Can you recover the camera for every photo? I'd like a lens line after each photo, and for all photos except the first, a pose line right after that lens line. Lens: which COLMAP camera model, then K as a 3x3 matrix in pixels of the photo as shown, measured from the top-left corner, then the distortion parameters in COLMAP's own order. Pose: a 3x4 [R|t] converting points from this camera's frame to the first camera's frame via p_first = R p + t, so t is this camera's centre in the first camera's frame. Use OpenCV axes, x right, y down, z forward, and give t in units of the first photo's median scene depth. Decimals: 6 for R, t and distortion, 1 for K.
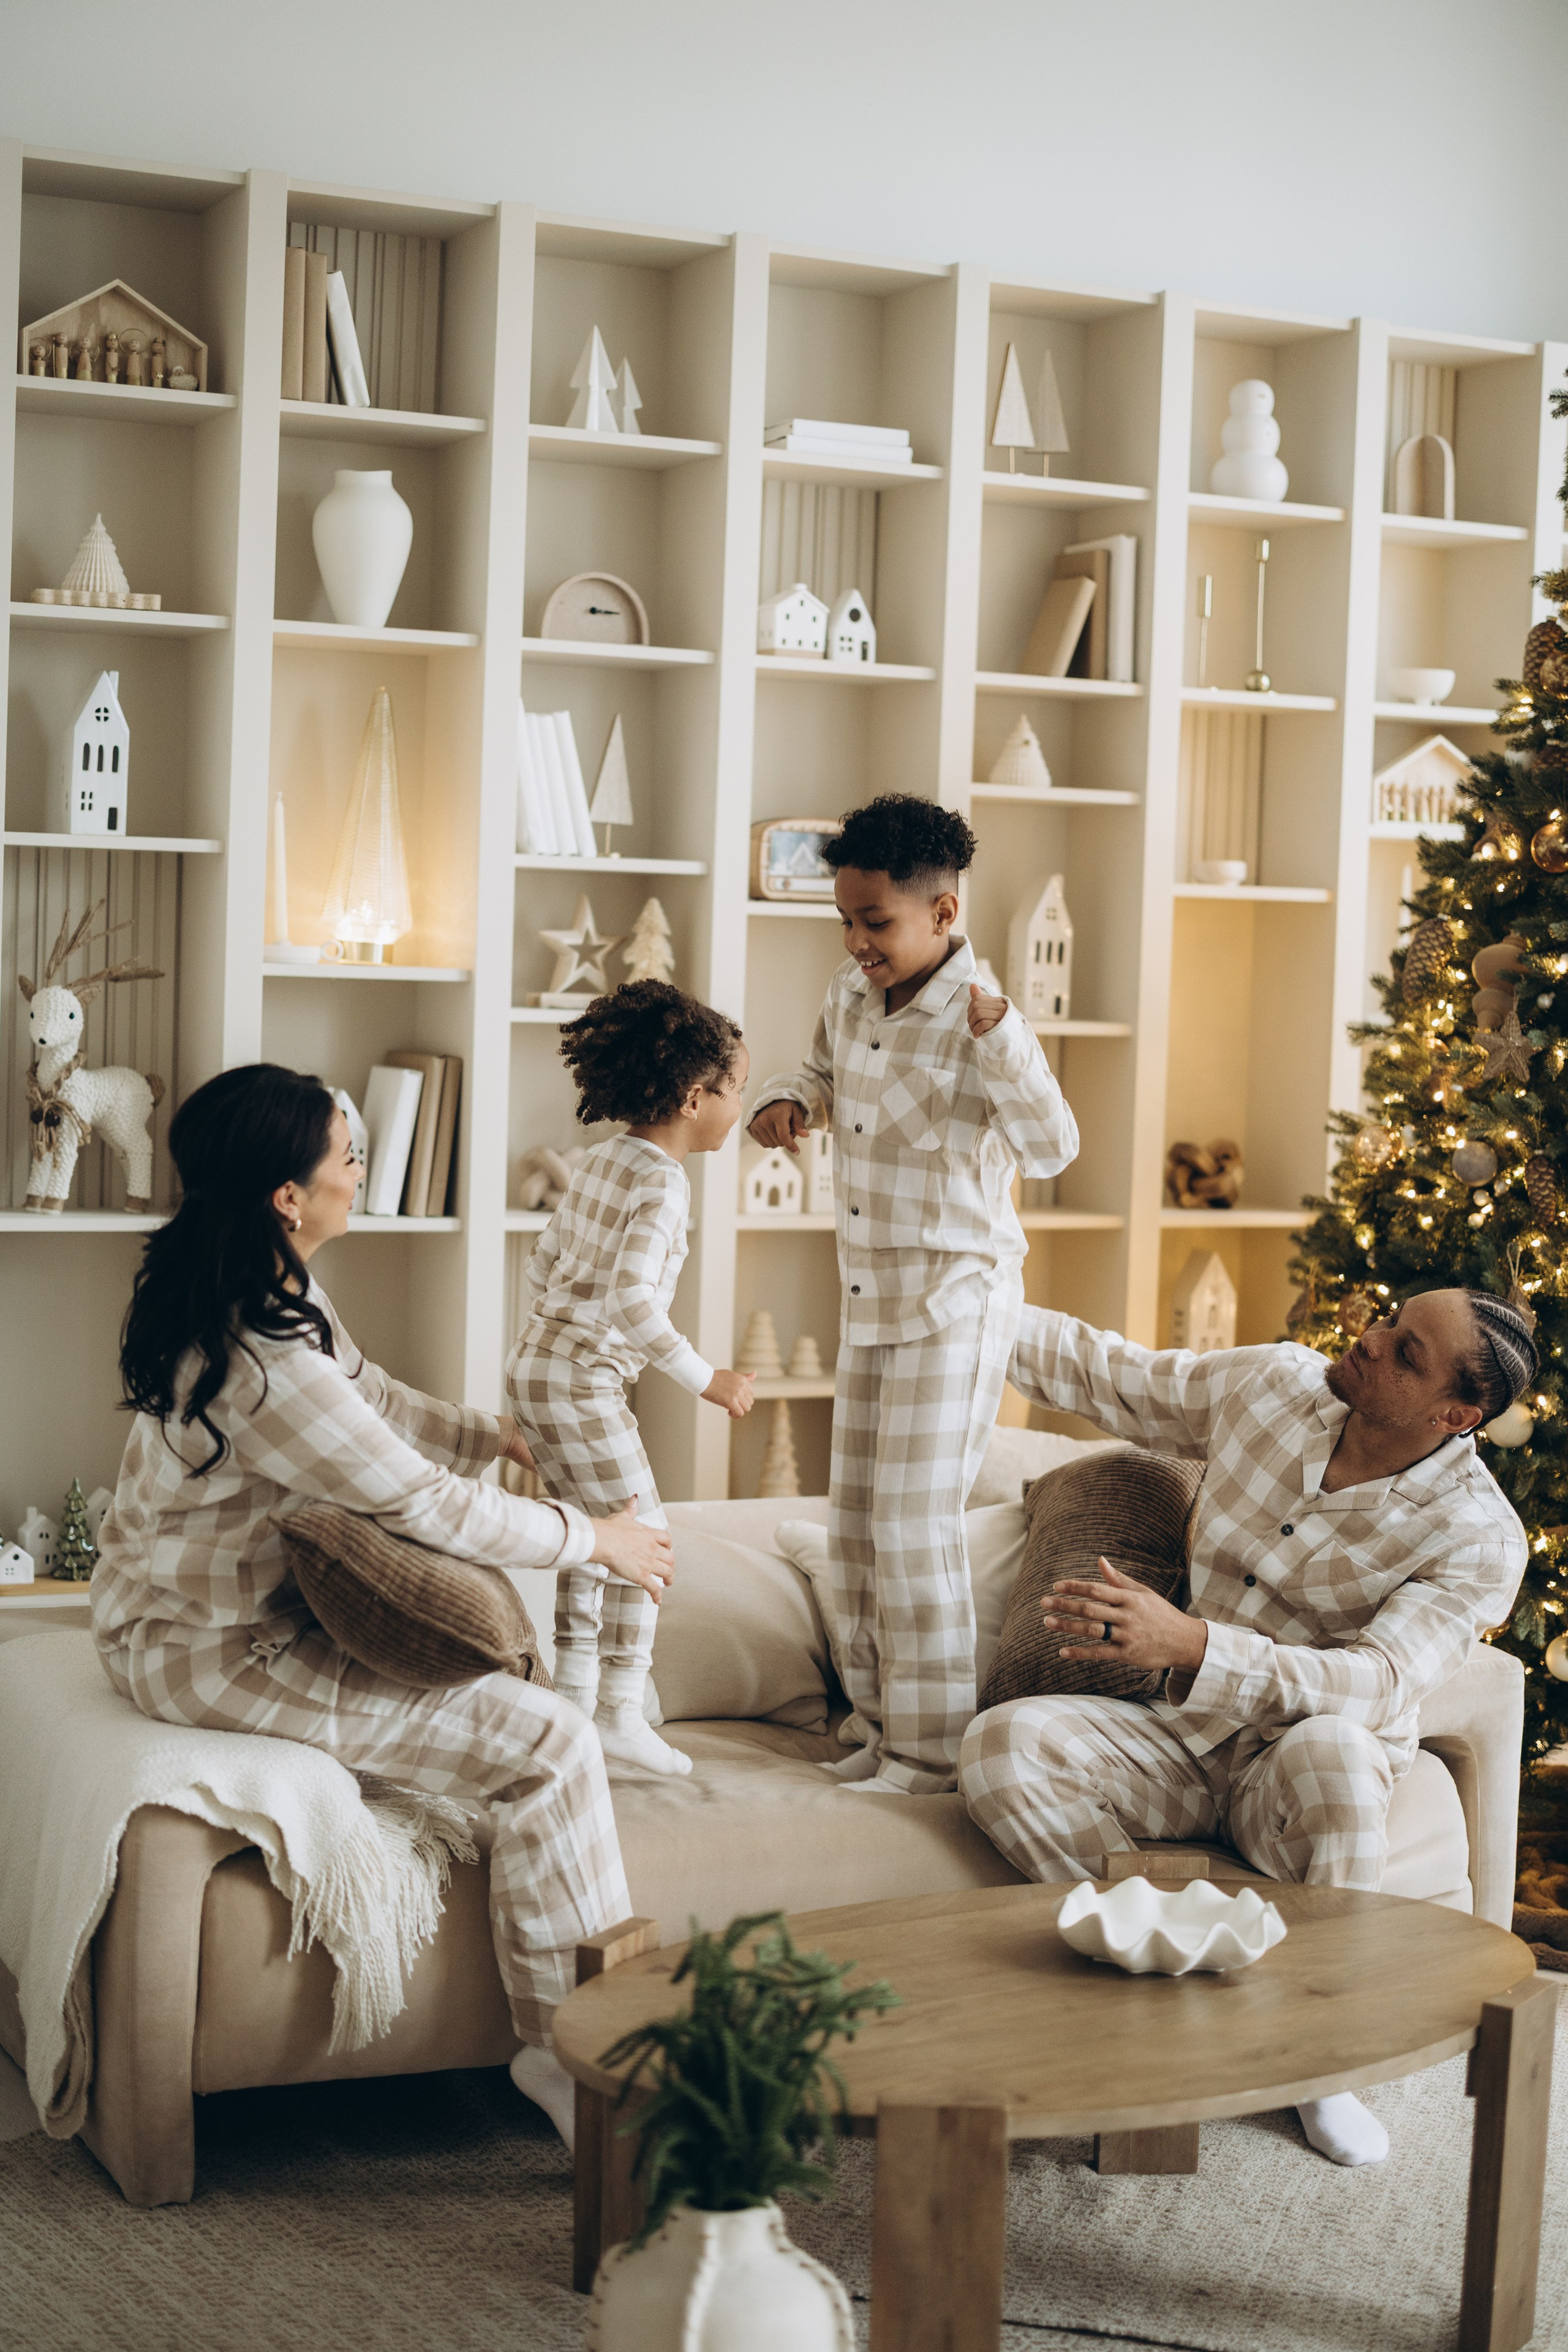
lens RADIAL K [[3437.7, 0, 793.5], [0, 3437.7, 1185.7], [0, 0, 1]] dist [-0.174562, 0.433661]
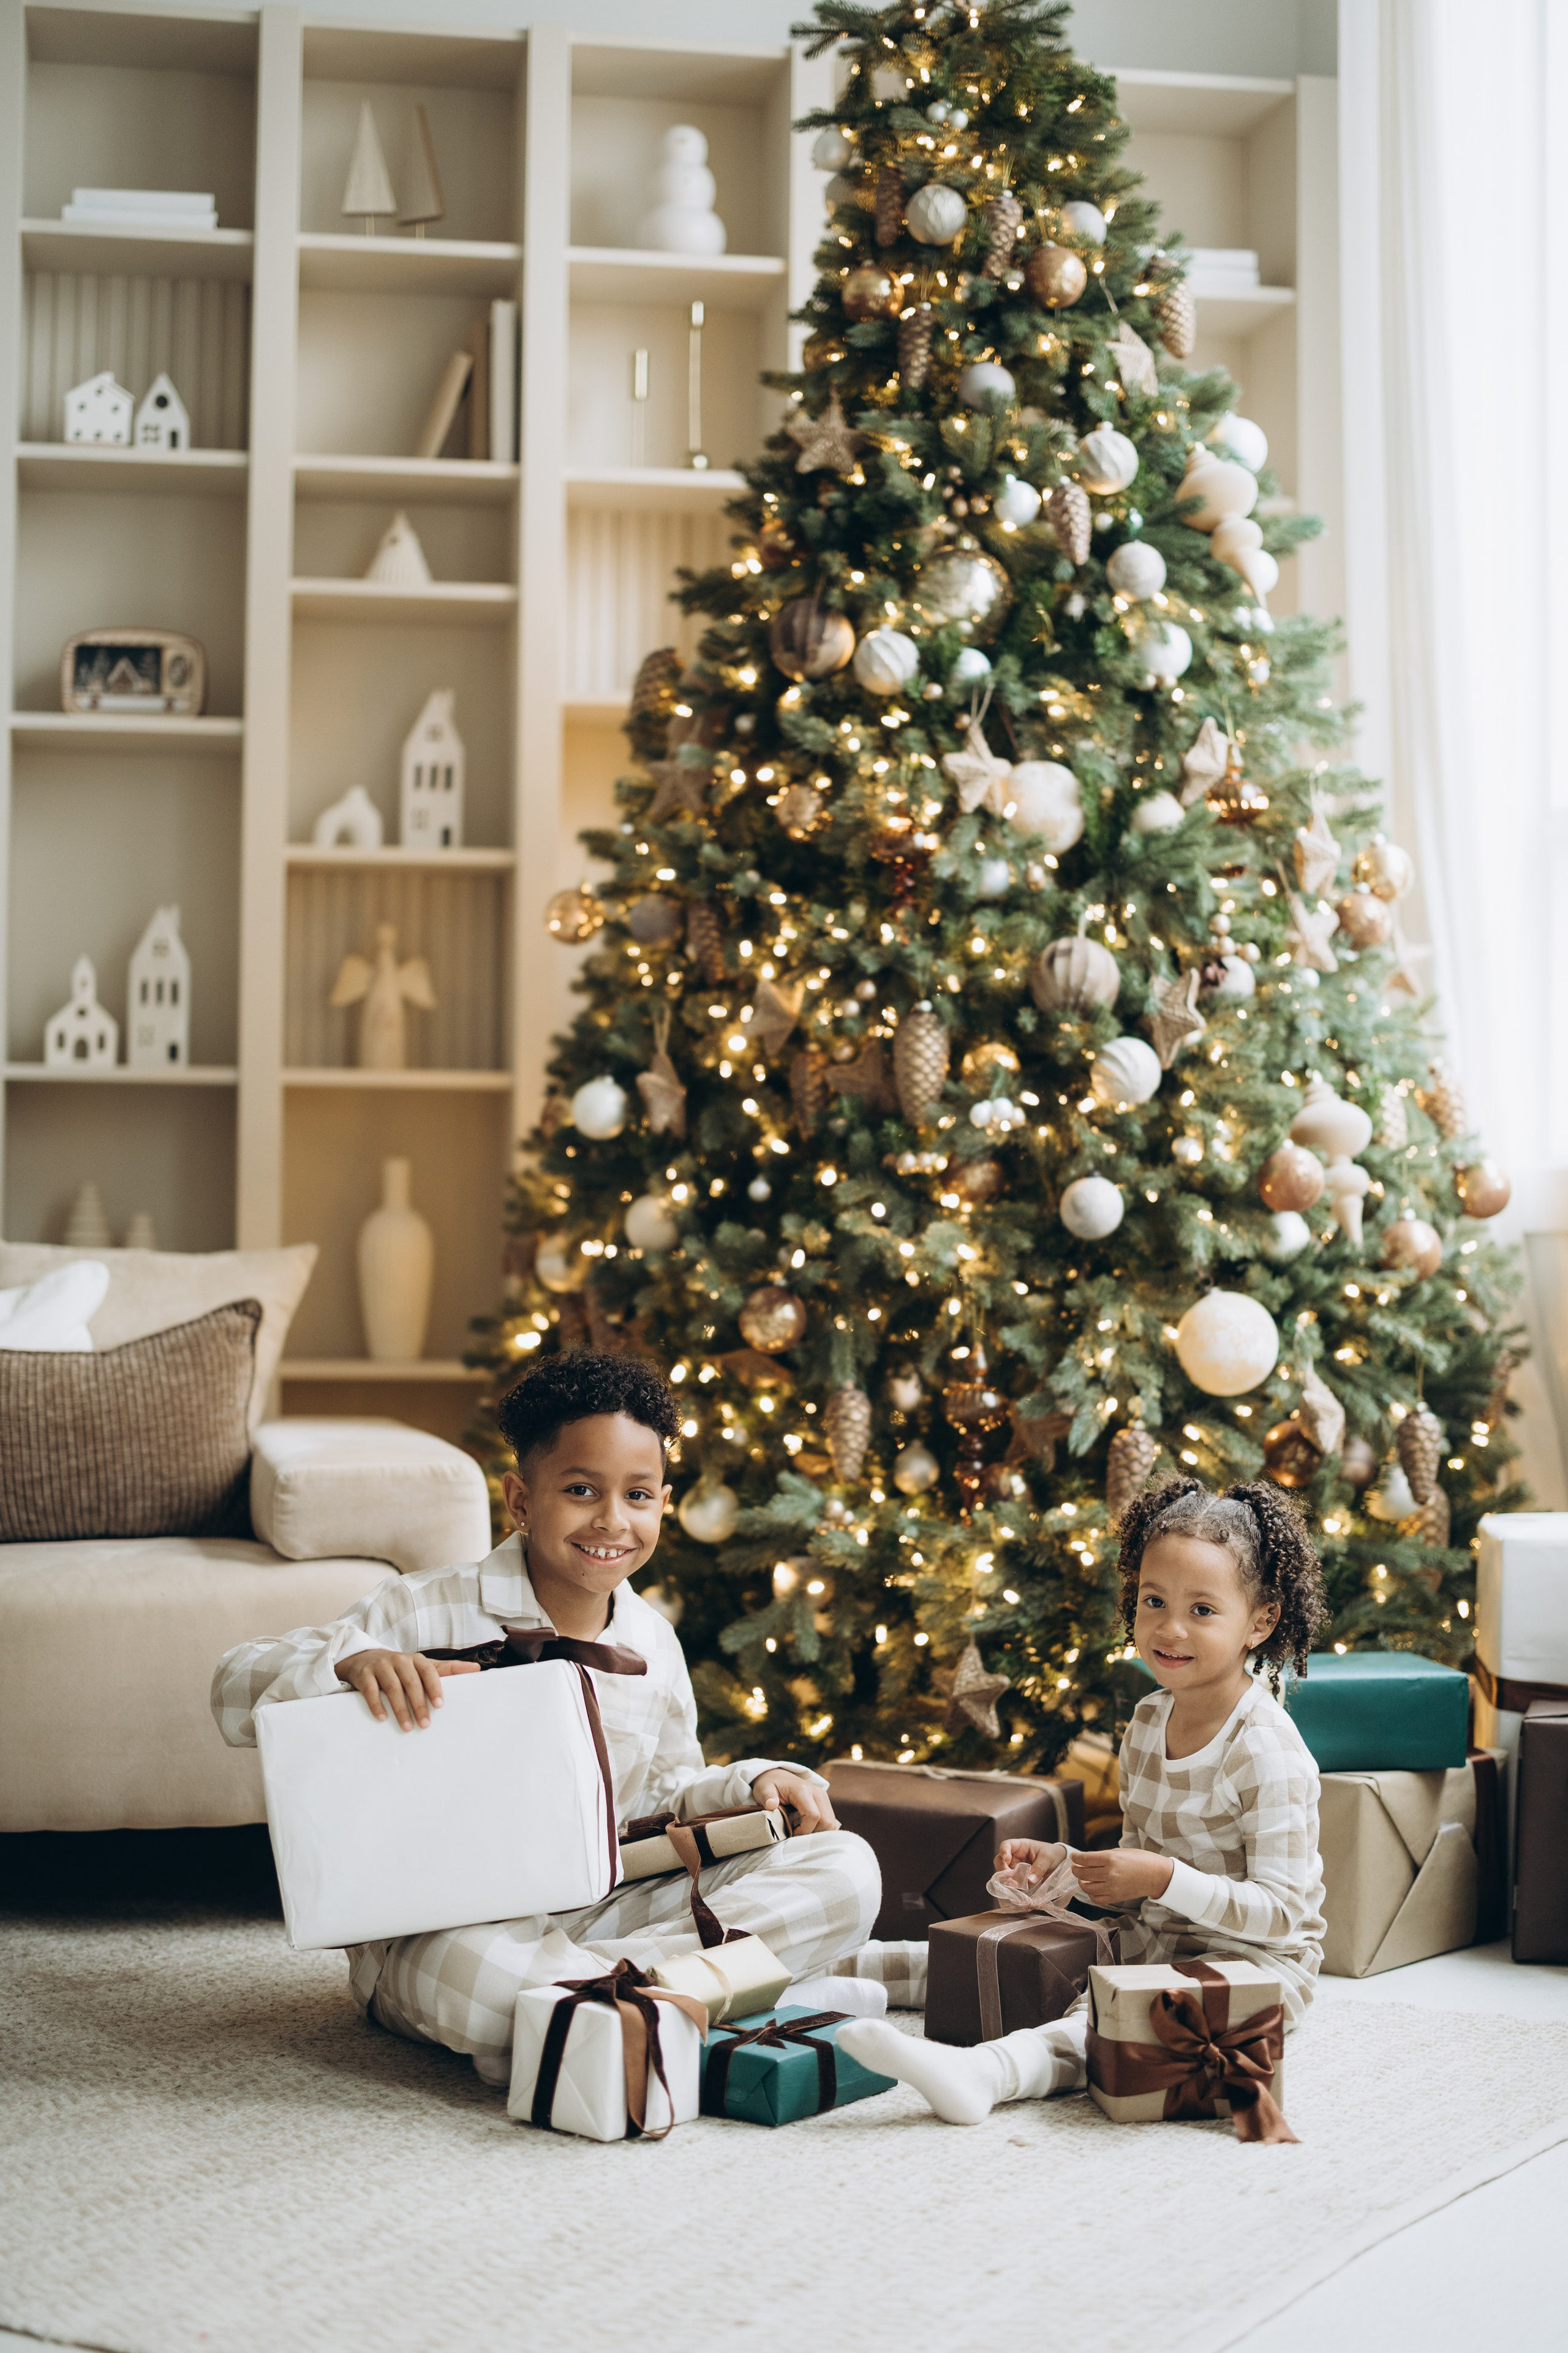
lens RADIAL K [[3449.6, 0, 815.1], [0, 3449.6, 1188.0], [0, 0, 1]] dist [-0.183102, 0.429685]
pose [[0.964644, -0.027997, -0.262066, 0.433640], [0.004715, 0.996016, -0.089049, 0.126055], [0.263515, 0.084665, 0.960933, 0.212184]]
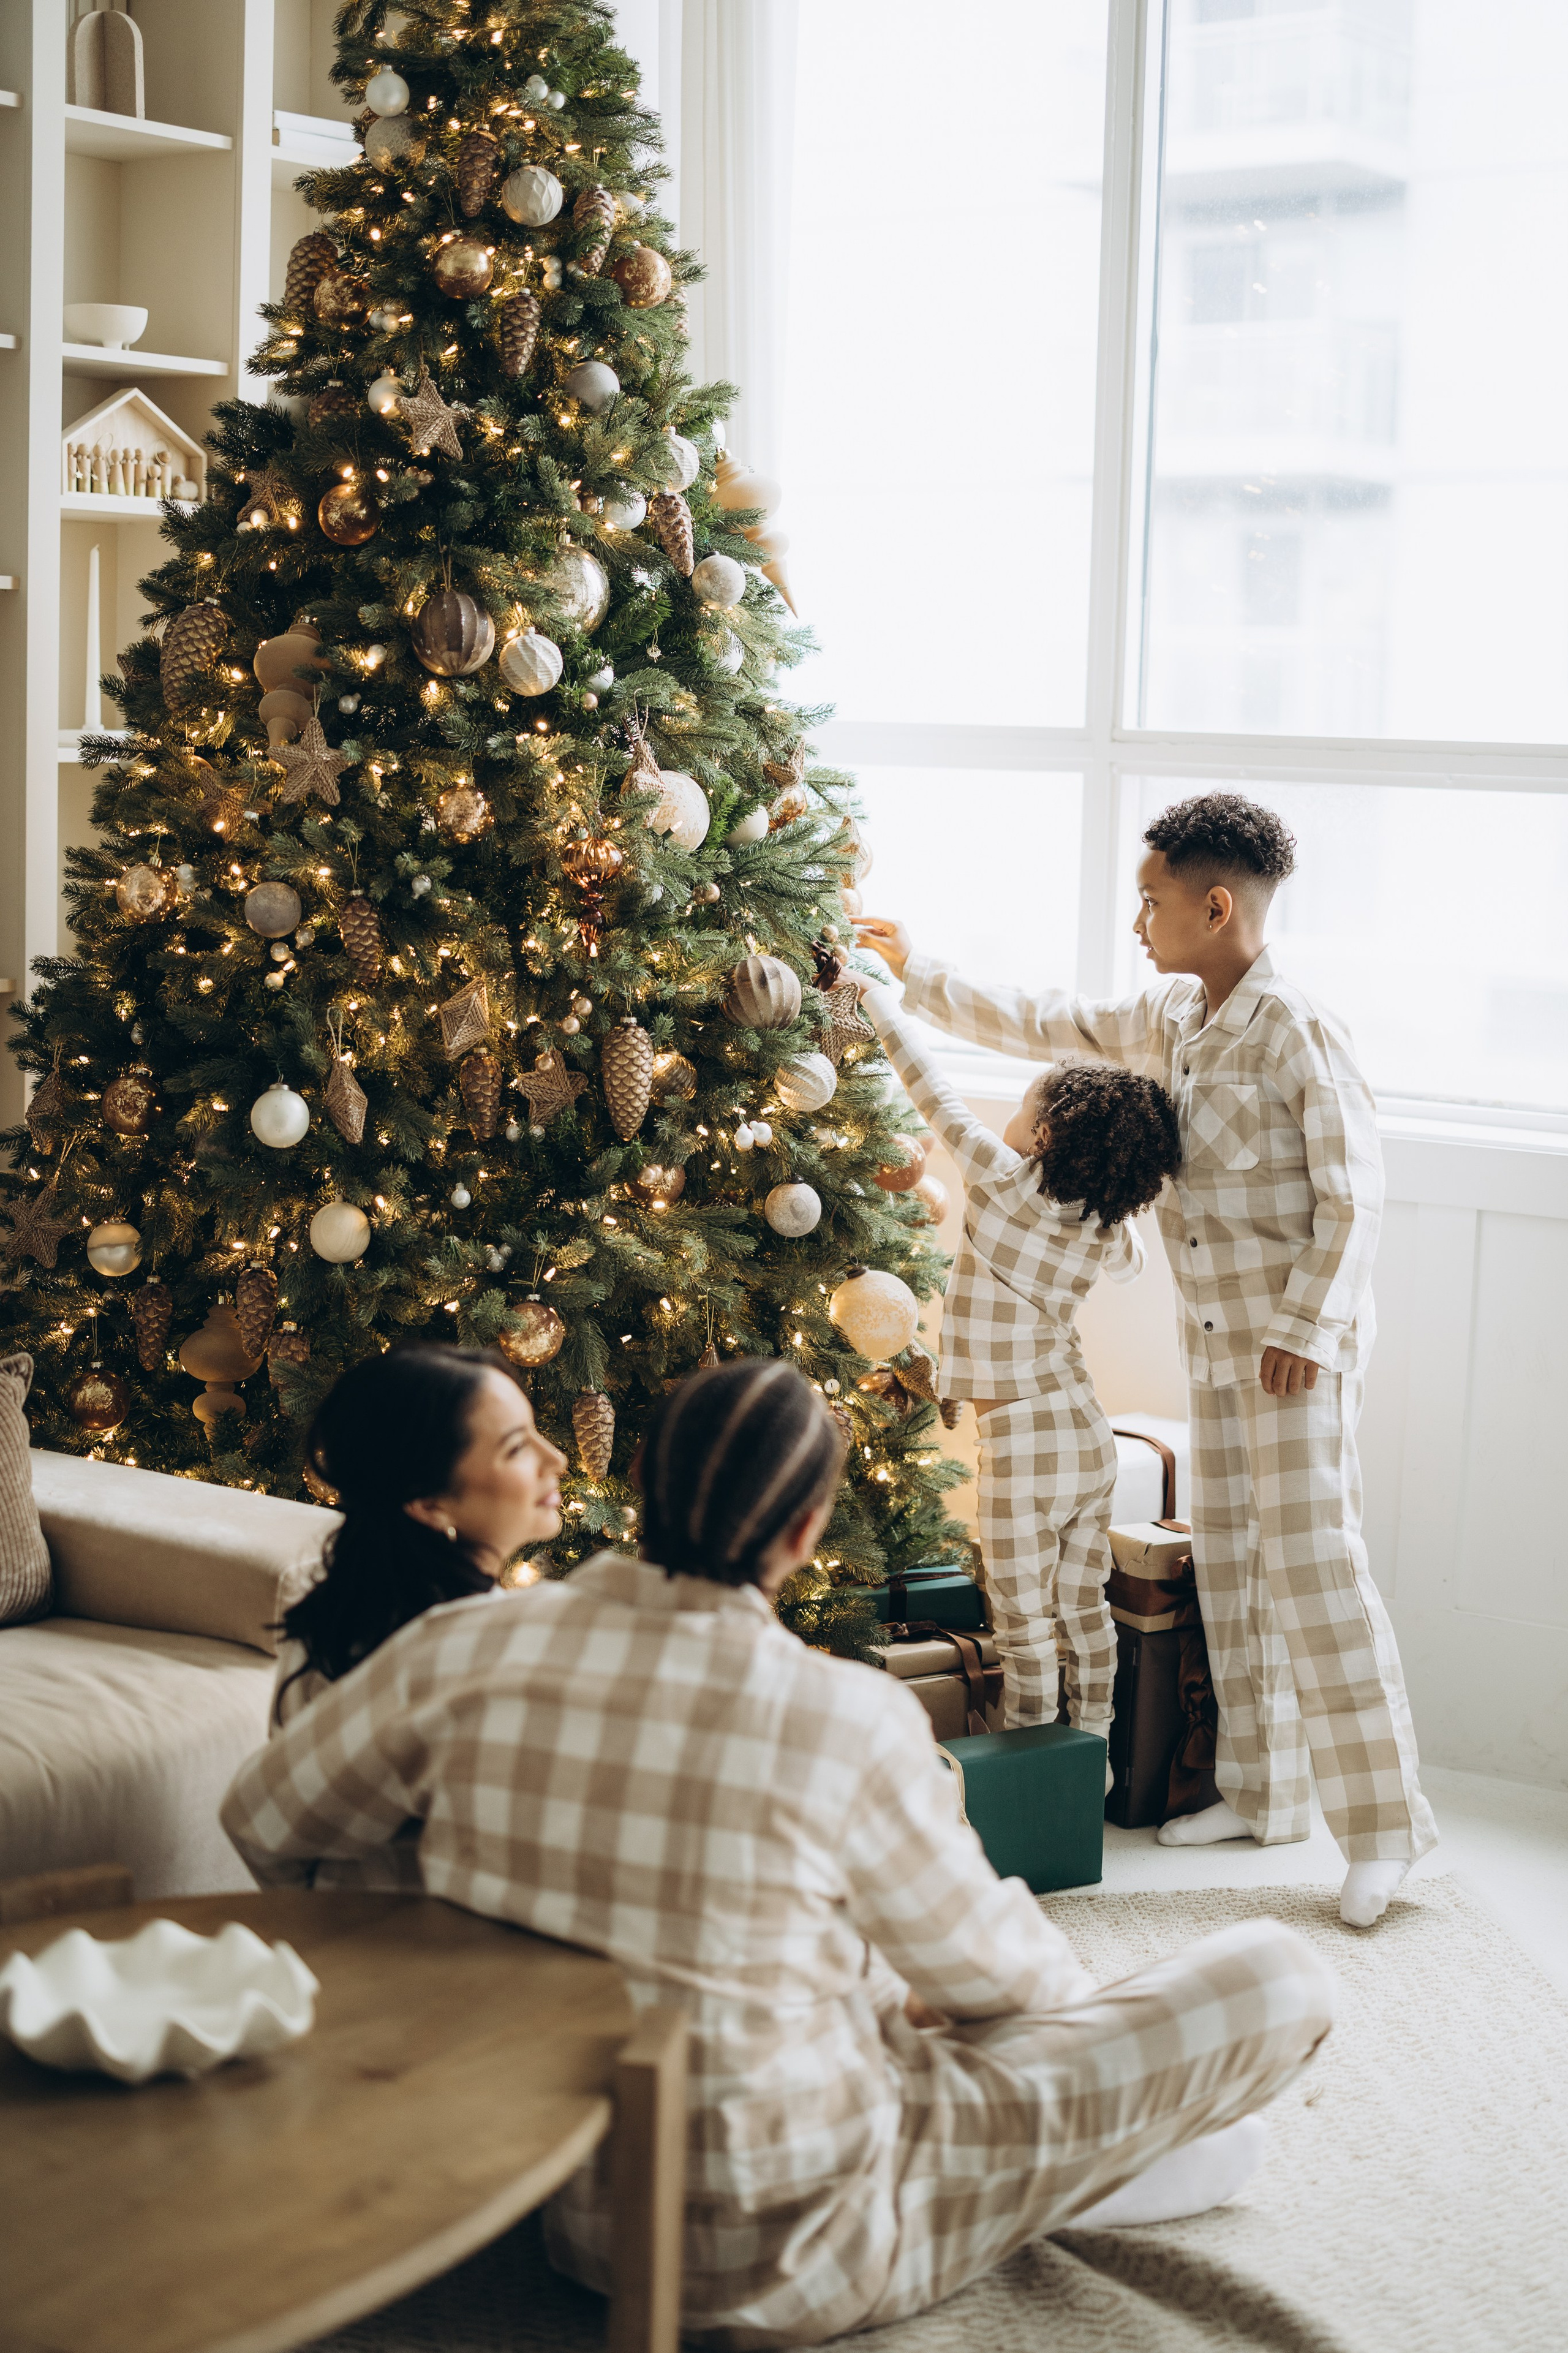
lens RADIAL K [[3449.6, 0, 815.1], [0, 3449.6, 1188.0], [0, 0, 1]] dist [-0.183102, 0.429685]
pose [[0.892145, -0.065846, 0.446924, -0.048465], [0.031365, 0.995961, 0.084128, -0.004971], [-0.450659, -0.061036, 0.890607, 0.215964]]
